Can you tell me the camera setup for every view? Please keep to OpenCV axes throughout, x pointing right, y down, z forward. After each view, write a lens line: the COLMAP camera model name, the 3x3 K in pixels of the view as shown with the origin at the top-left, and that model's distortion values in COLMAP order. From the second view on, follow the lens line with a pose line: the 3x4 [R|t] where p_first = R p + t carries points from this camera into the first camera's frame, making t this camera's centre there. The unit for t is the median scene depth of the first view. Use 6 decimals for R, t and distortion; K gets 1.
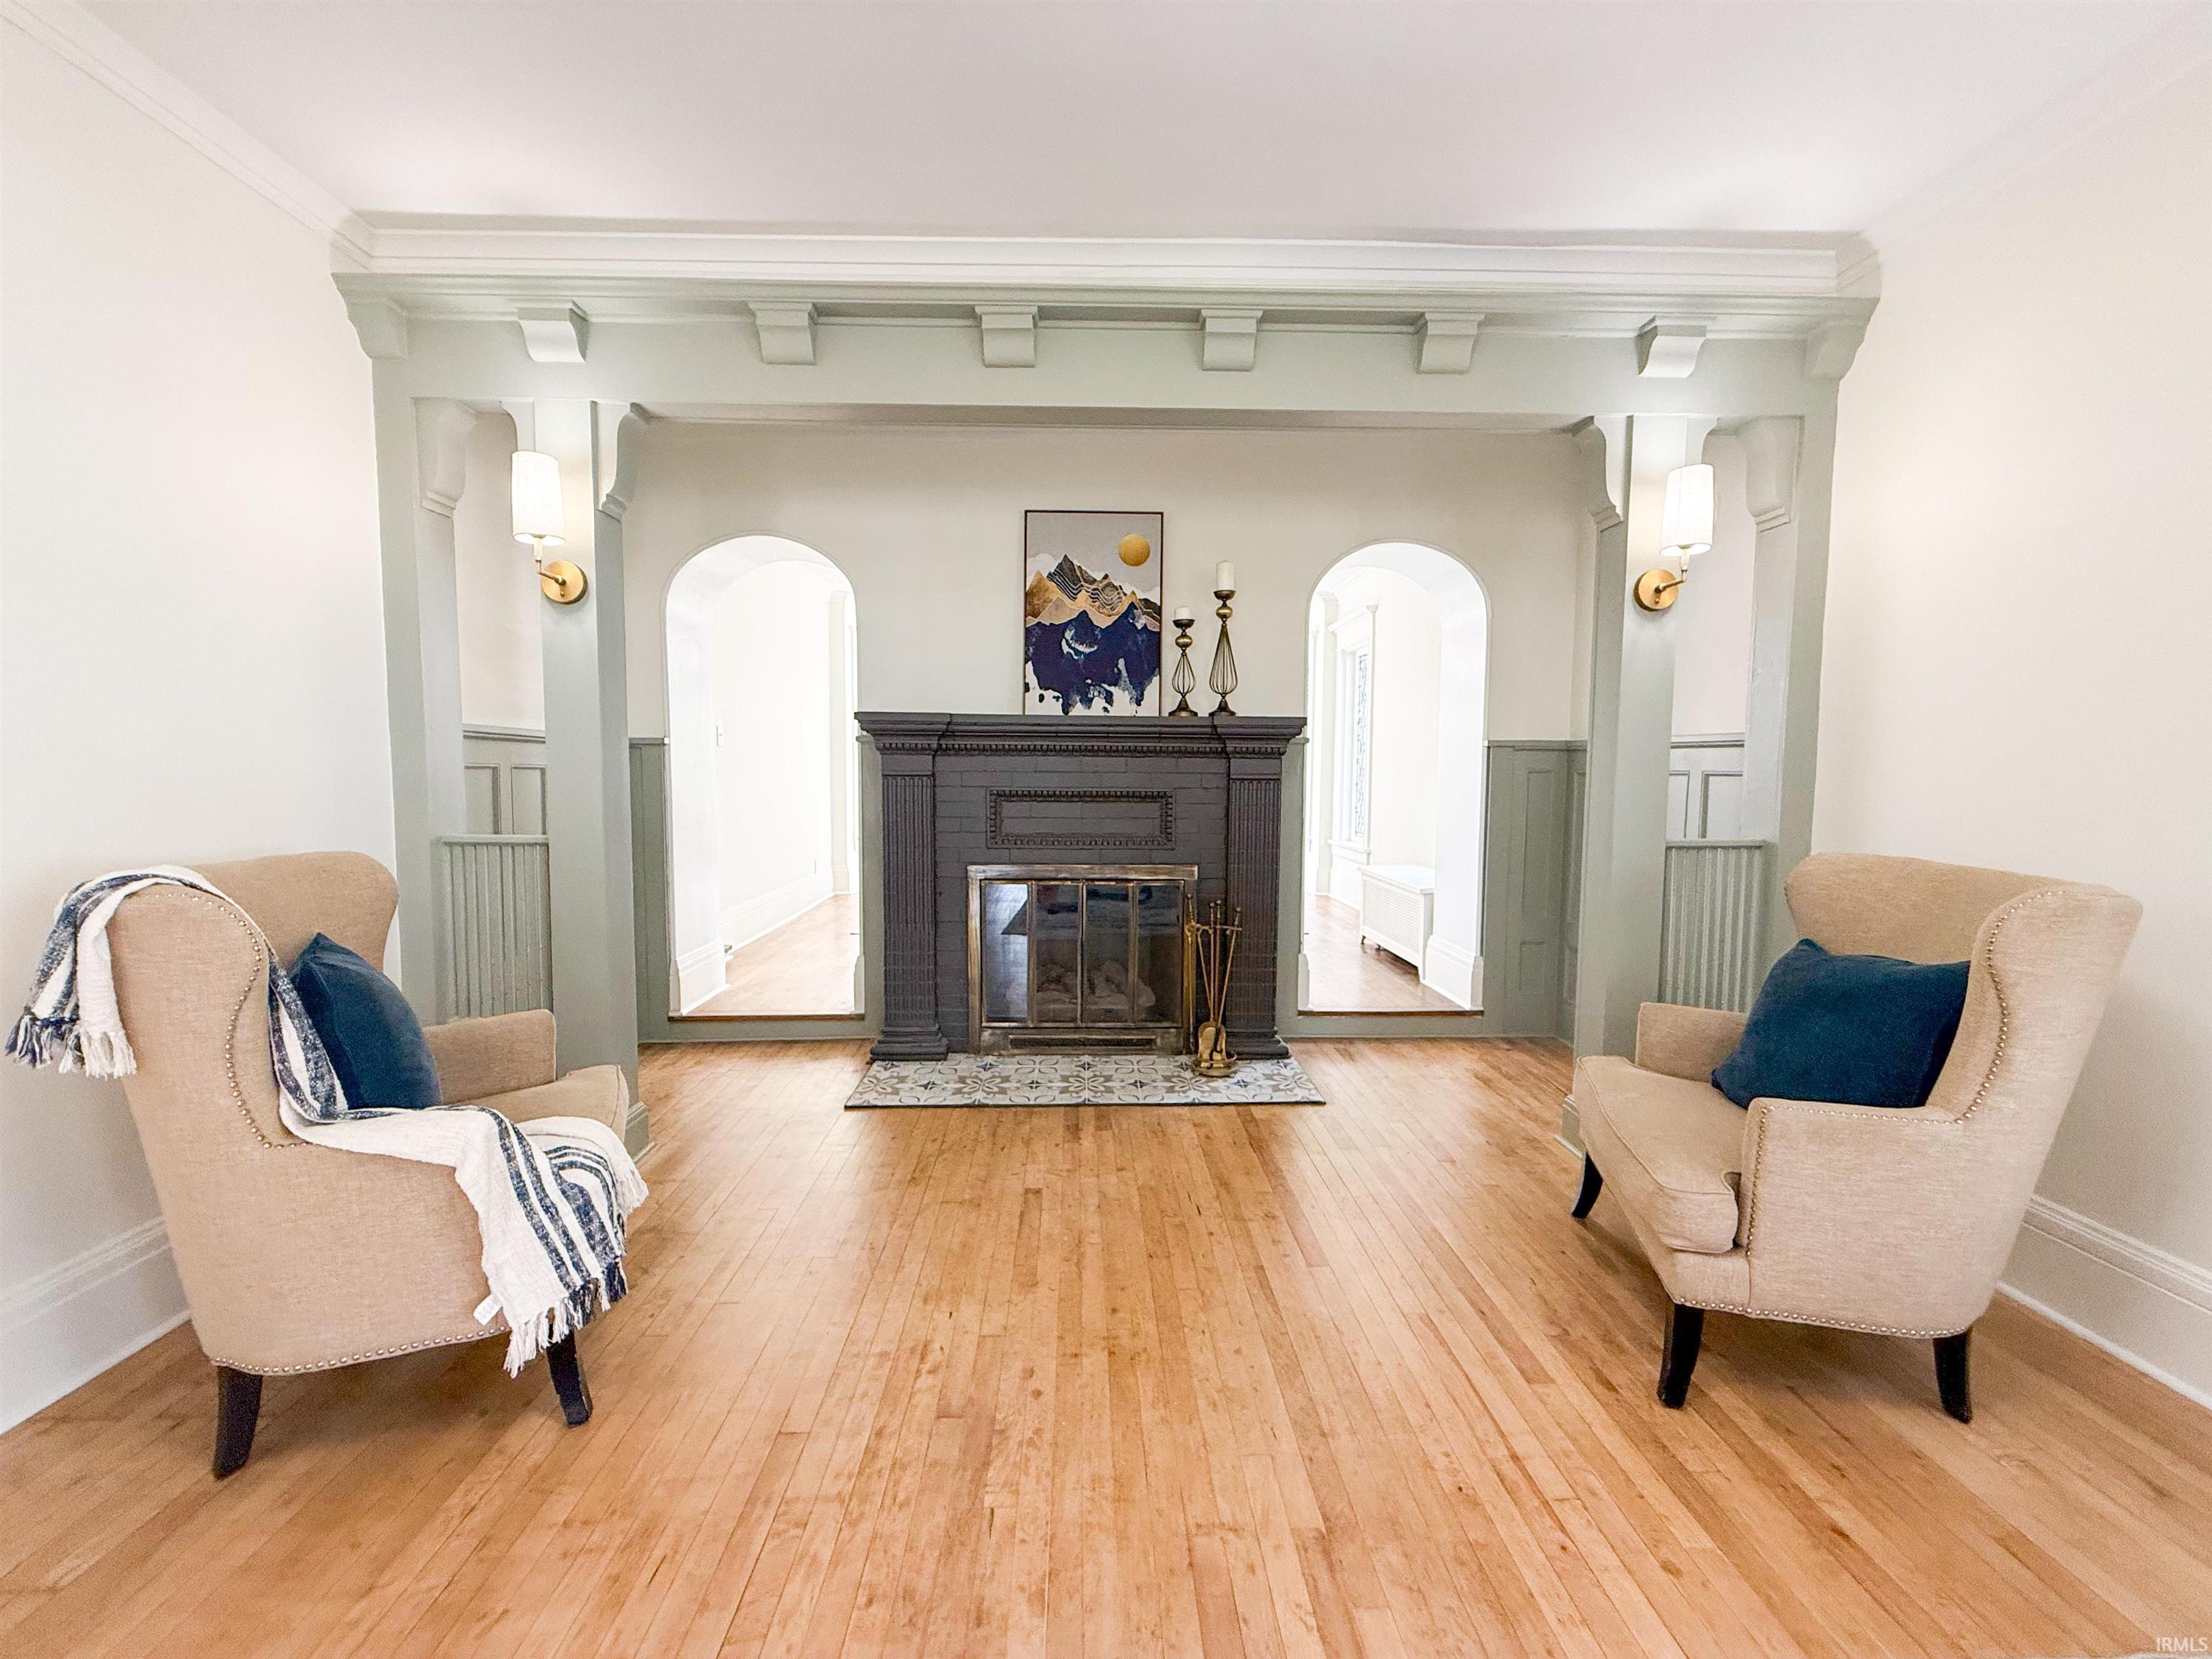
lens RADIAL K [[880.1, 0, 1097.0], [0, 880.1, 823.6], [0, 0, 1]] dist [0.003067, 0.000347]
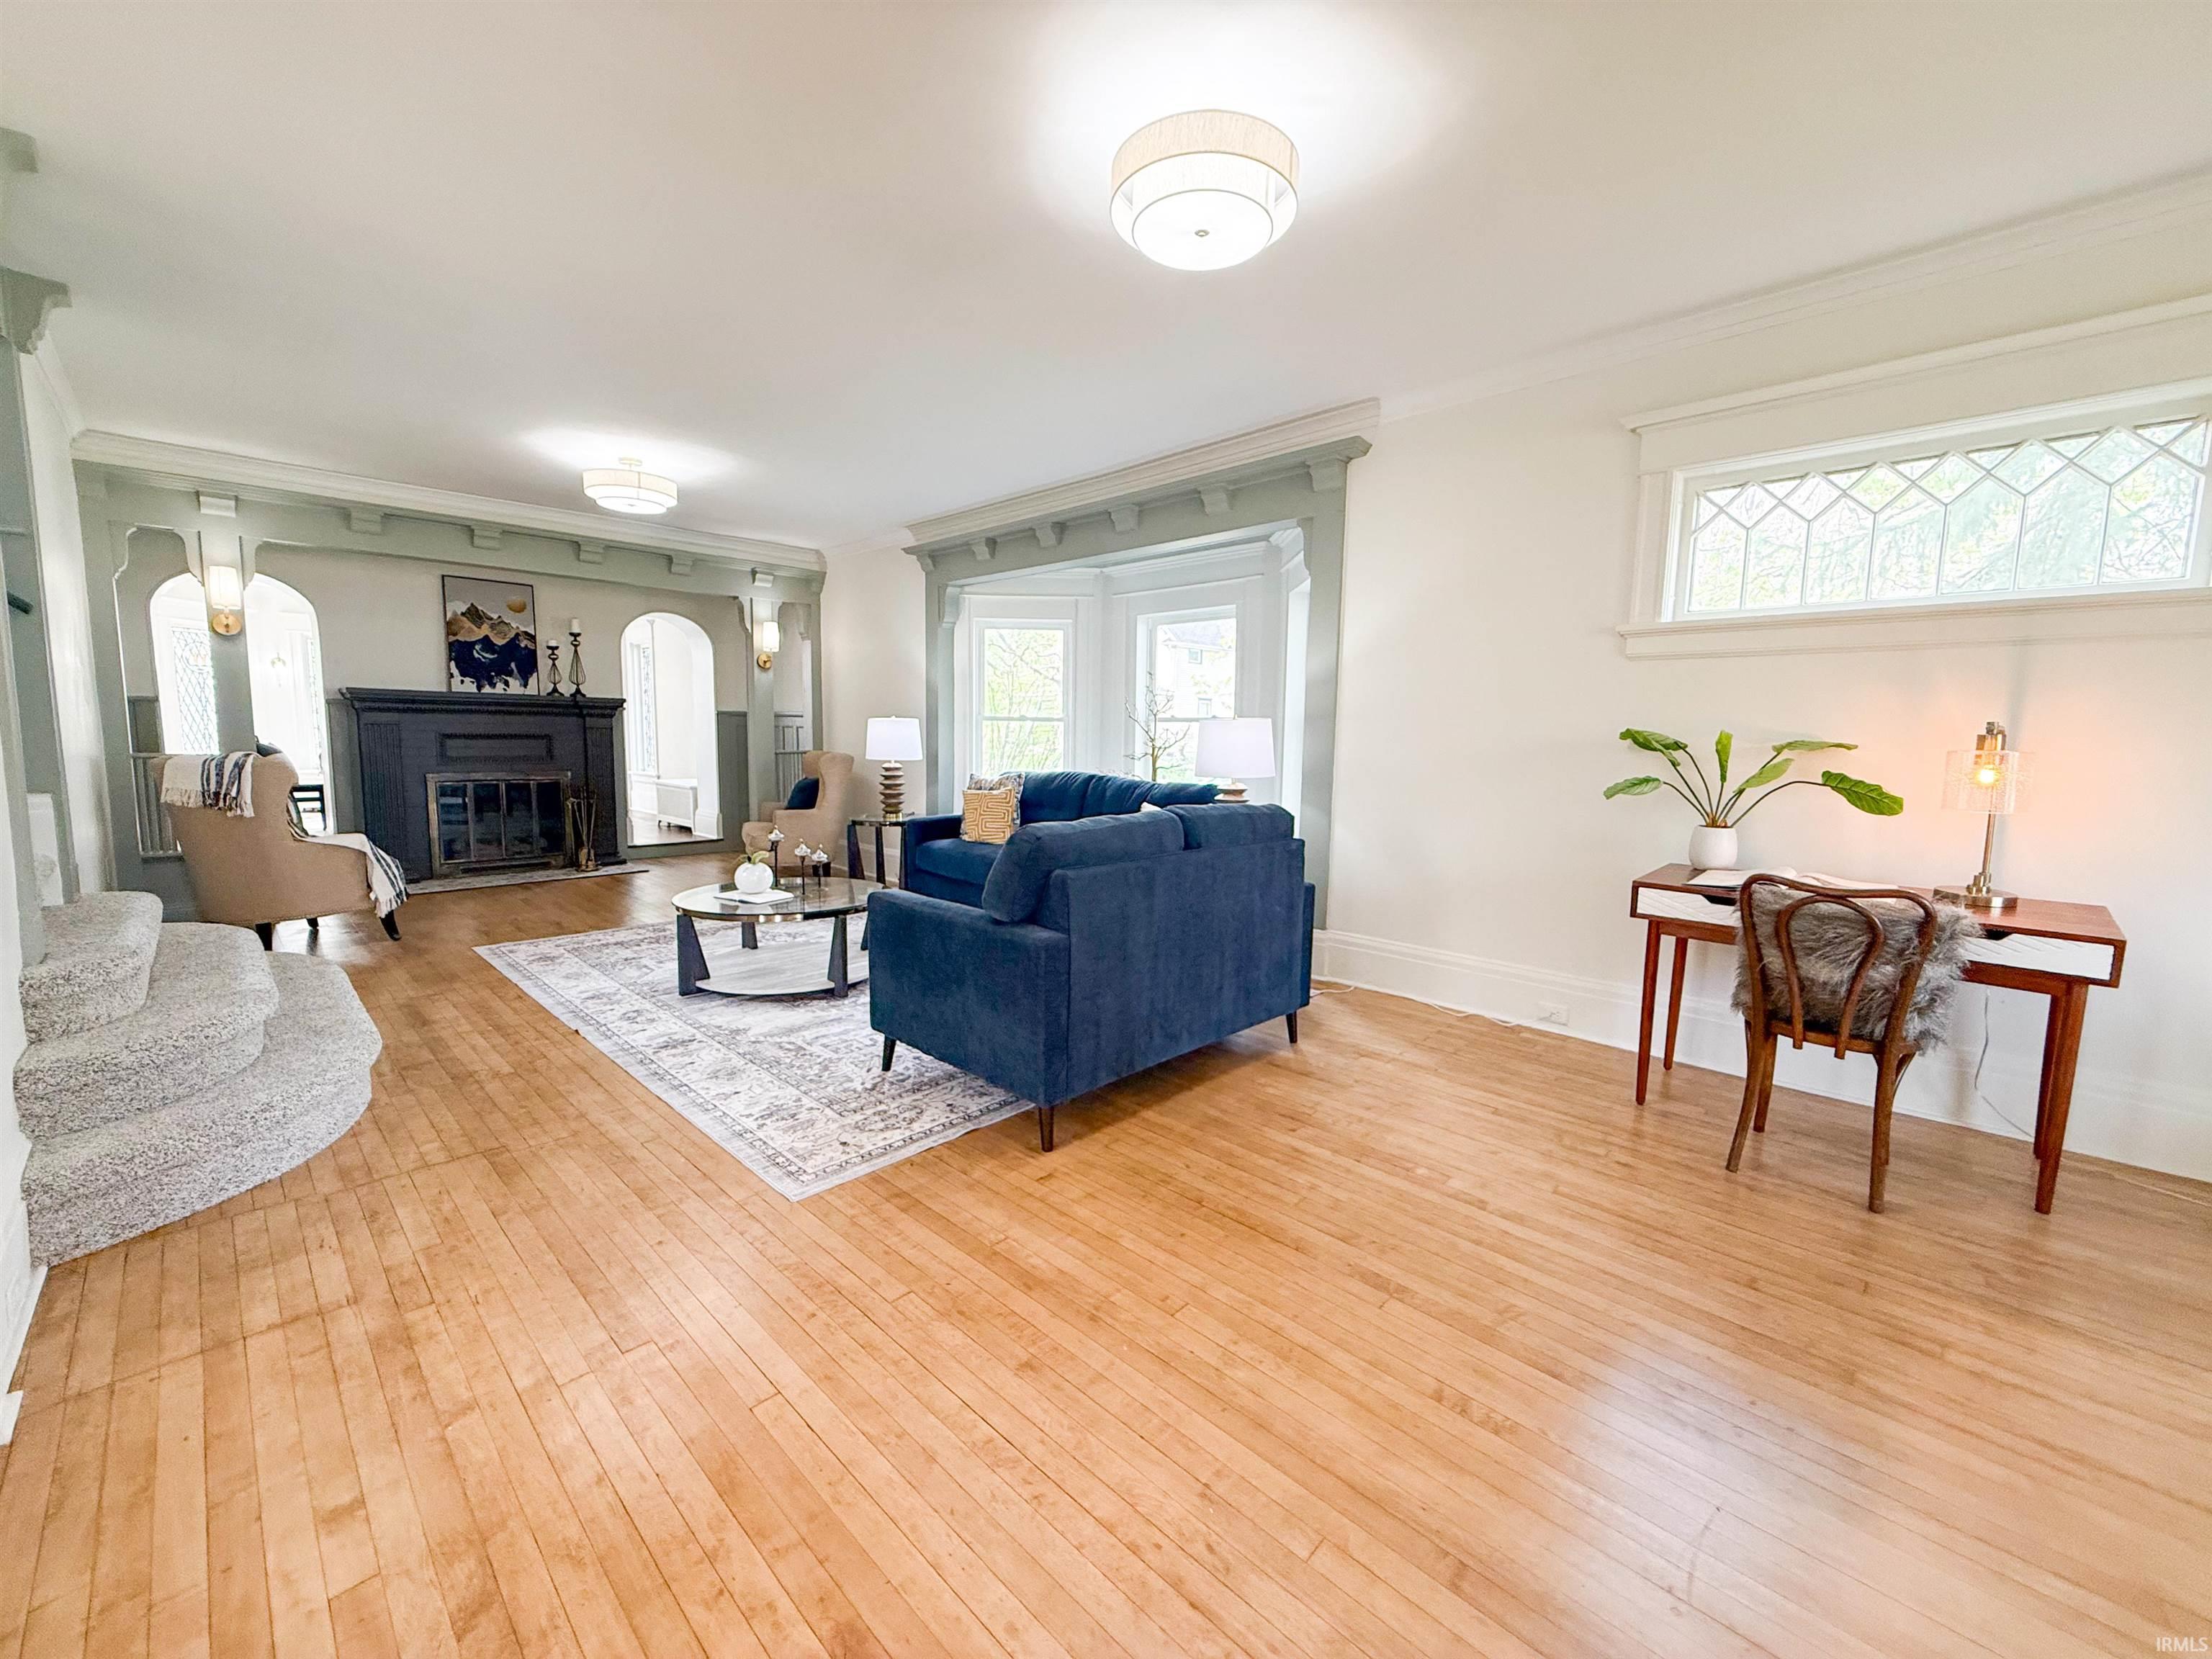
lens RADIAL K [[880.1, 0, 1098.4], [0, 880.1, 827.5], [0, 0, 1]] dist [0.003067, 0.000347]
pose [[0.715770, -0.068671, 0.694952, -0.409968], [0.031495, 0.997315, 0.066109, 0.077281], [-0.697626, -0.025431, 0.716011, -1.222828]]
